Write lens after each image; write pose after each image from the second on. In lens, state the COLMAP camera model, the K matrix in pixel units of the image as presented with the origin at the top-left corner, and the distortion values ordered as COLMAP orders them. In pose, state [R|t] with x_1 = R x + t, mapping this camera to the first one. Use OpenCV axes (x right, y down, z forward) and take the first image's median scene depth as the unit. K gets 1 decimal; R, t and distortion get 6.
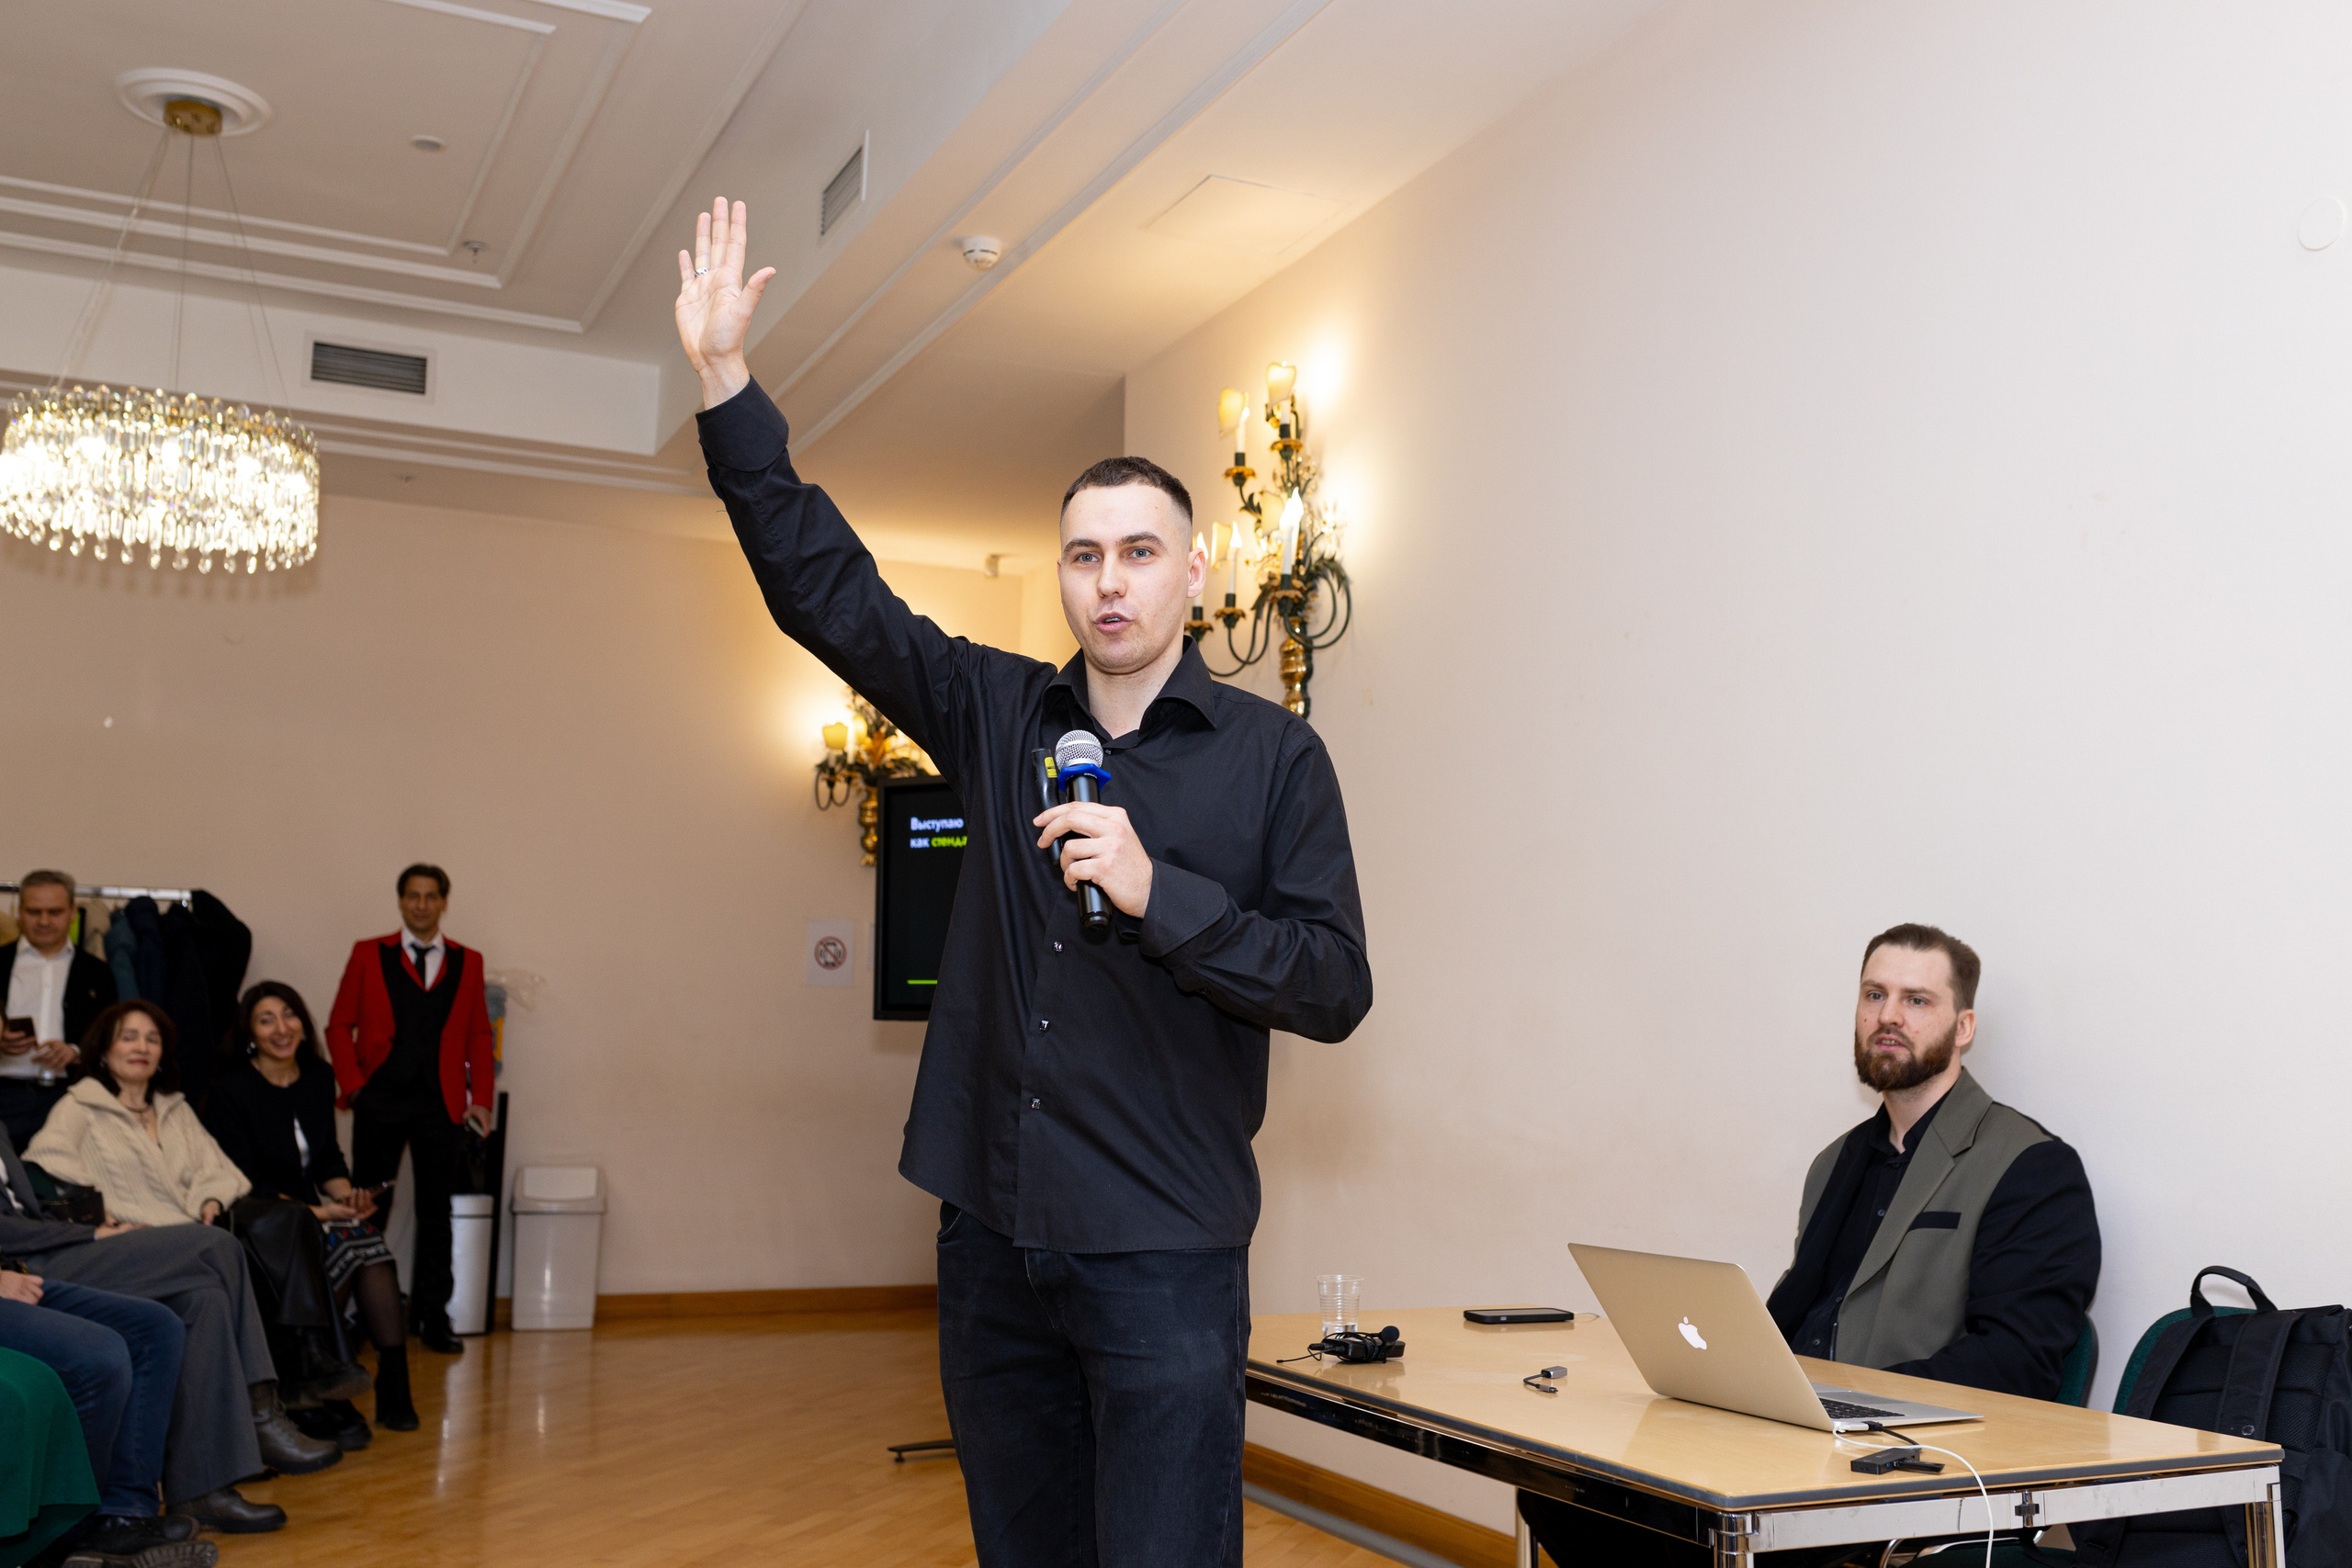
lens RADIAL K [[2214.8, 0, 1176.0], [0, 2214.8, 784.0], [0, 0, 1]] dist [0.002441, -0.003565]
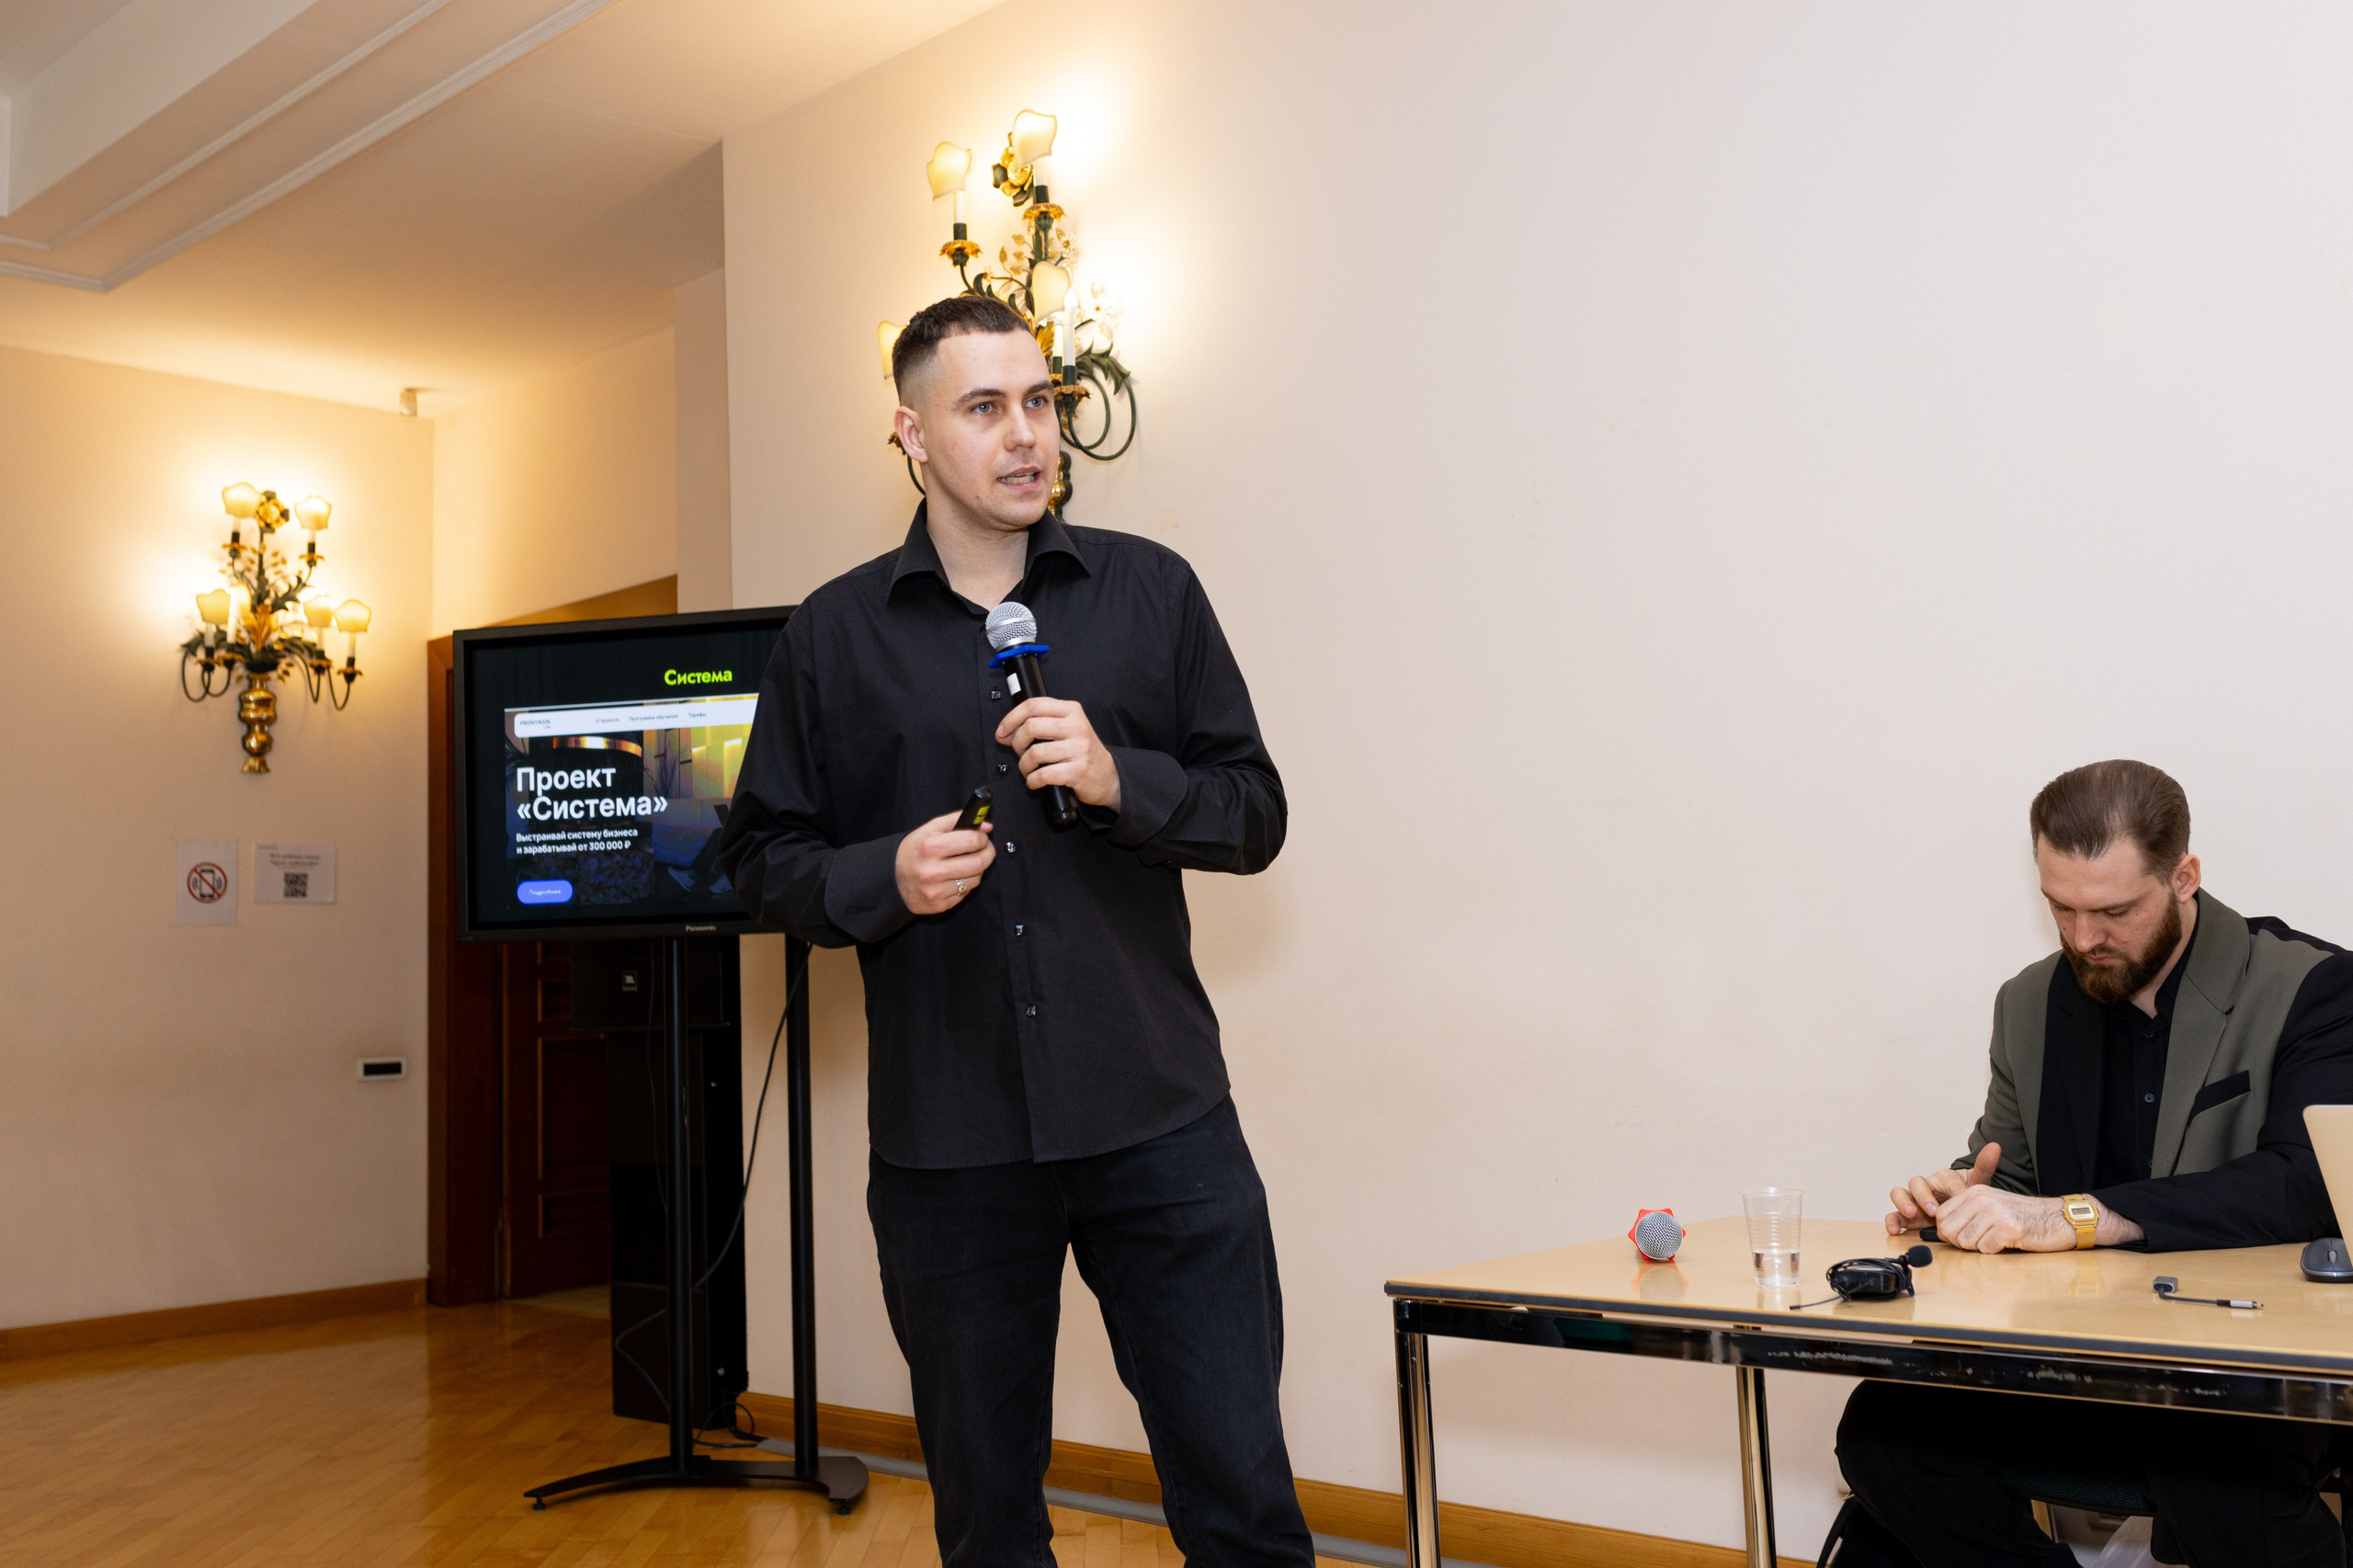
lens RADIAL K [[2280.9, 0, 1176.5], [0, 2280.9, 784.0], [0, 0, 1]] dist [0.002906, -0.015757]
pose [[0.933486, -0.015680, 0.358271, -0.203726], [0.006055, 0.999590, 0.027971, 0.033479], [-0.358562, -0.023941, 0.933199, 0.189635]]
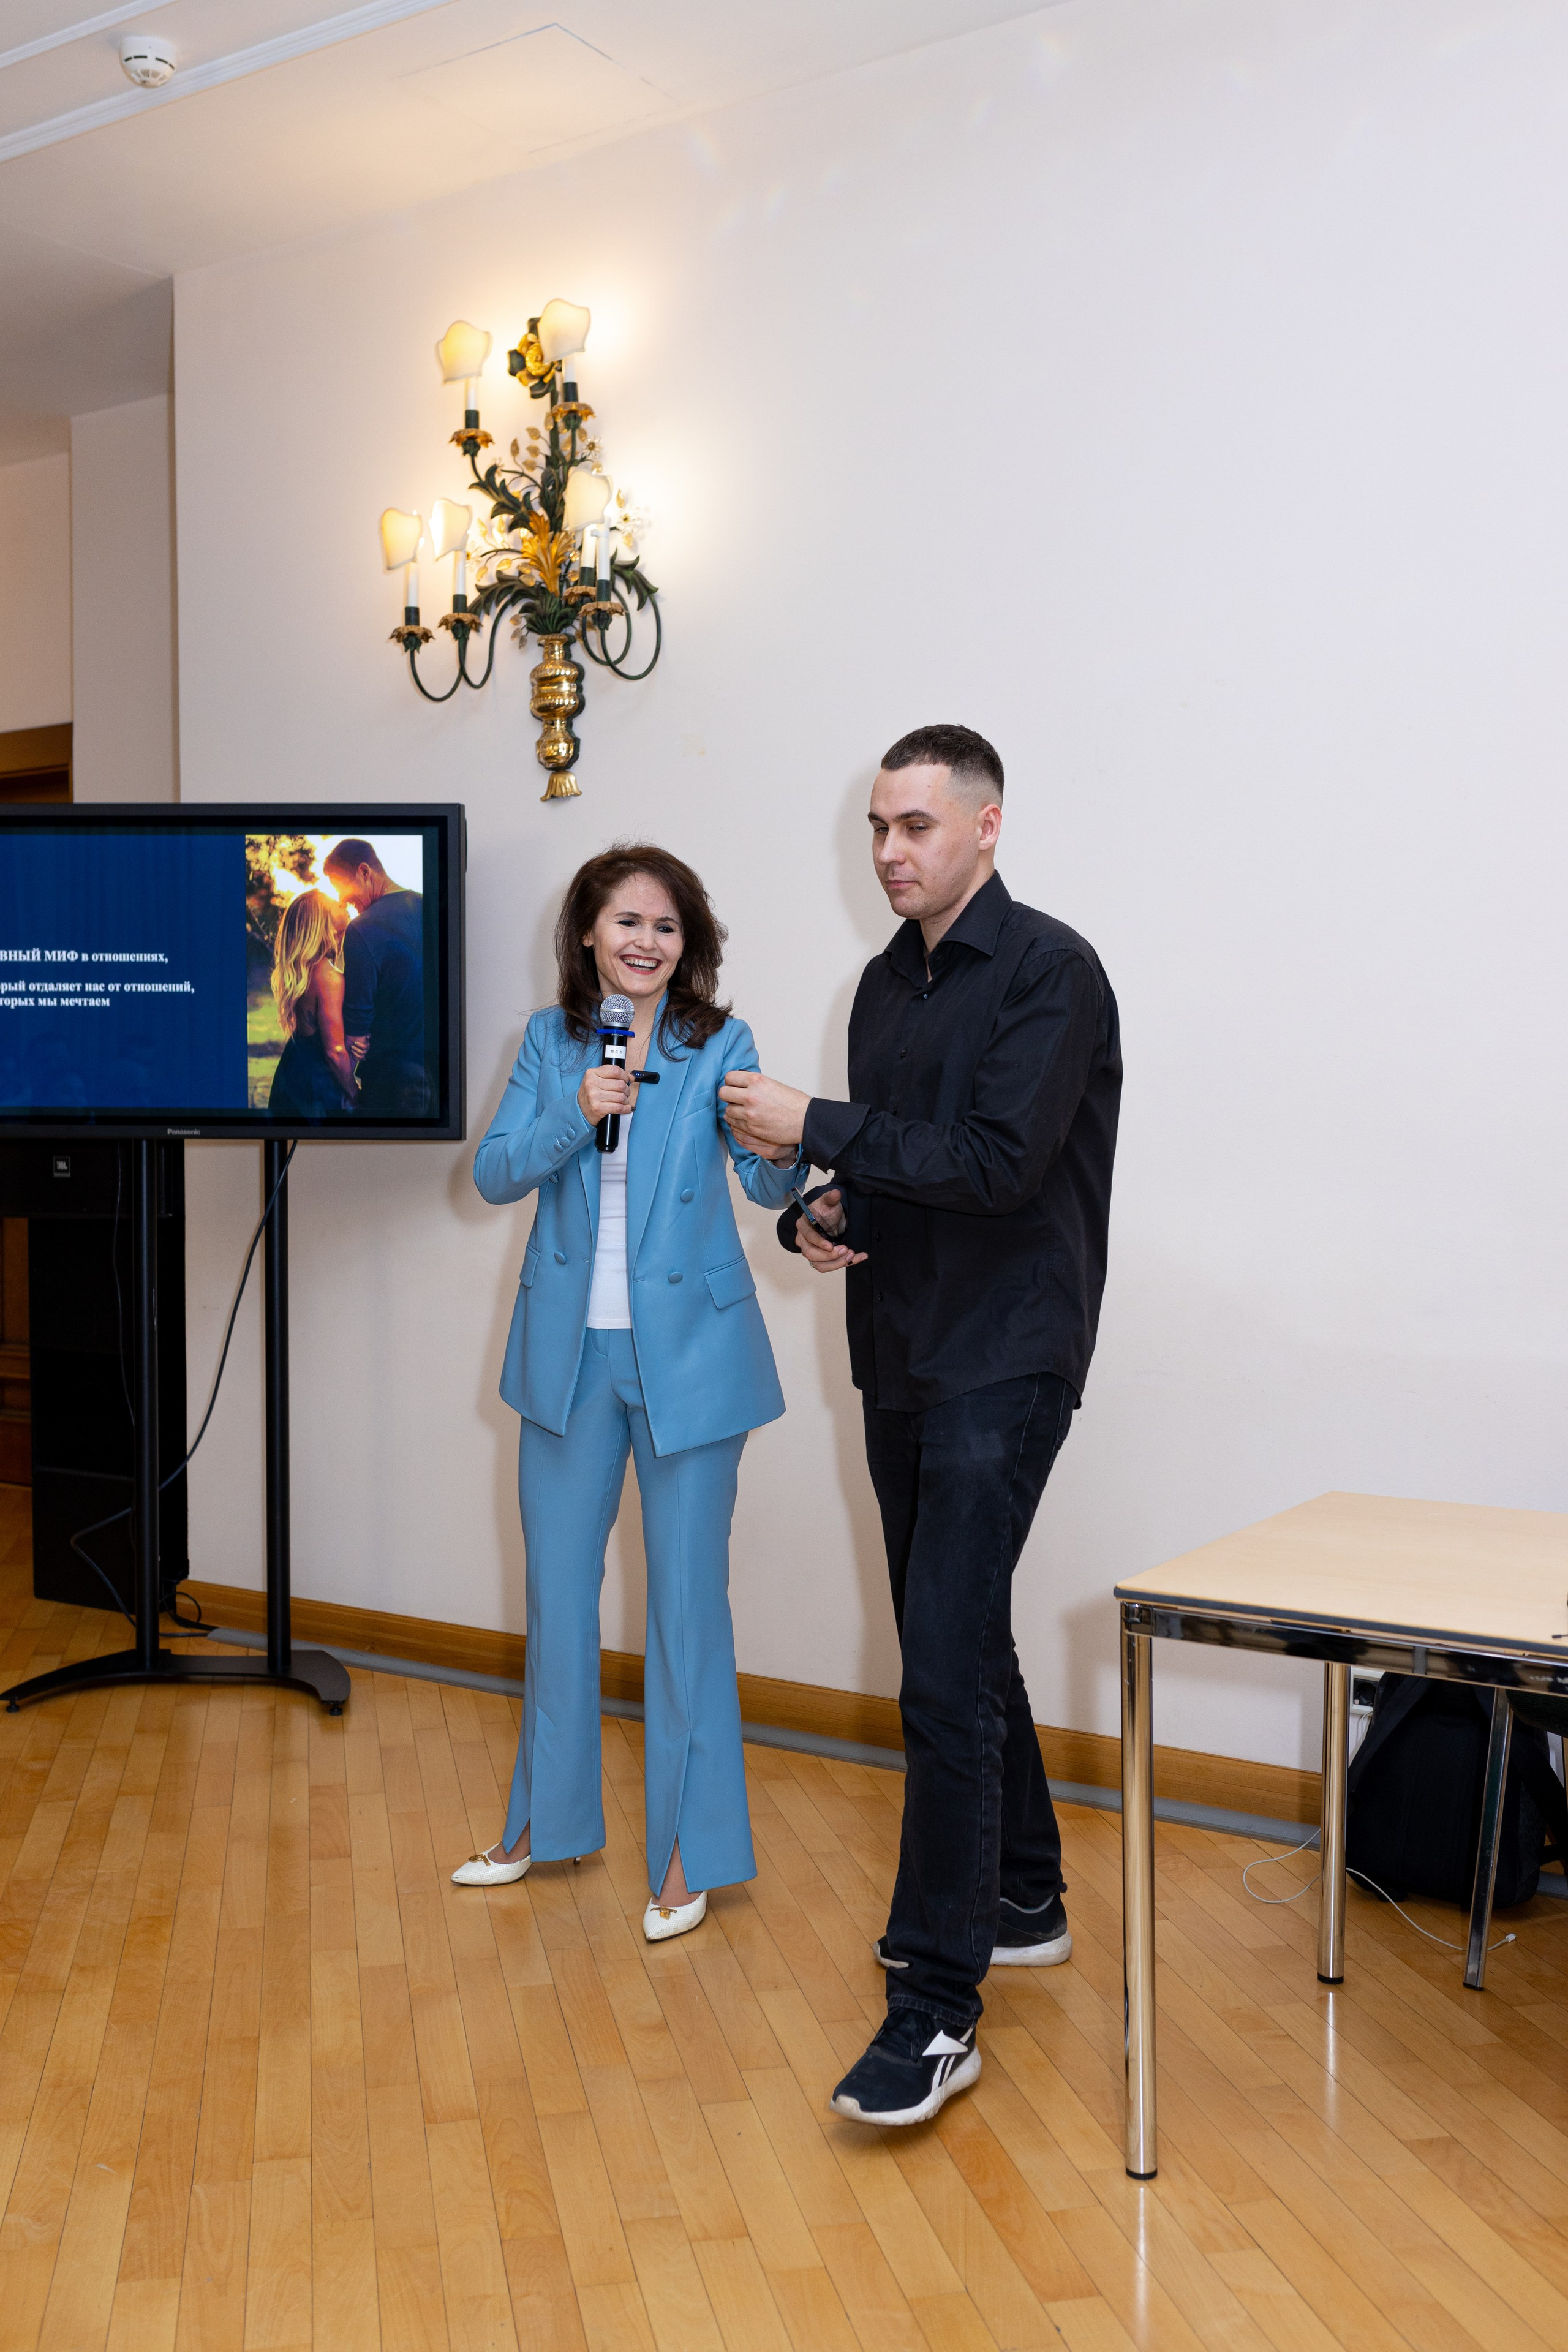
lens RADIAL K [[2215.0, 0, 784.0], [0, 2215.0, 1176.0], [0, 0, 1]] dist [0.002441, -0.003565]
pose [[0.852910, -0.034107, 0.520943, -0.298631], [-0.050149, 0.987896, 0.146785, -0.003313], [-0.519644, -0.151319, 0.840876, 0.250736]]
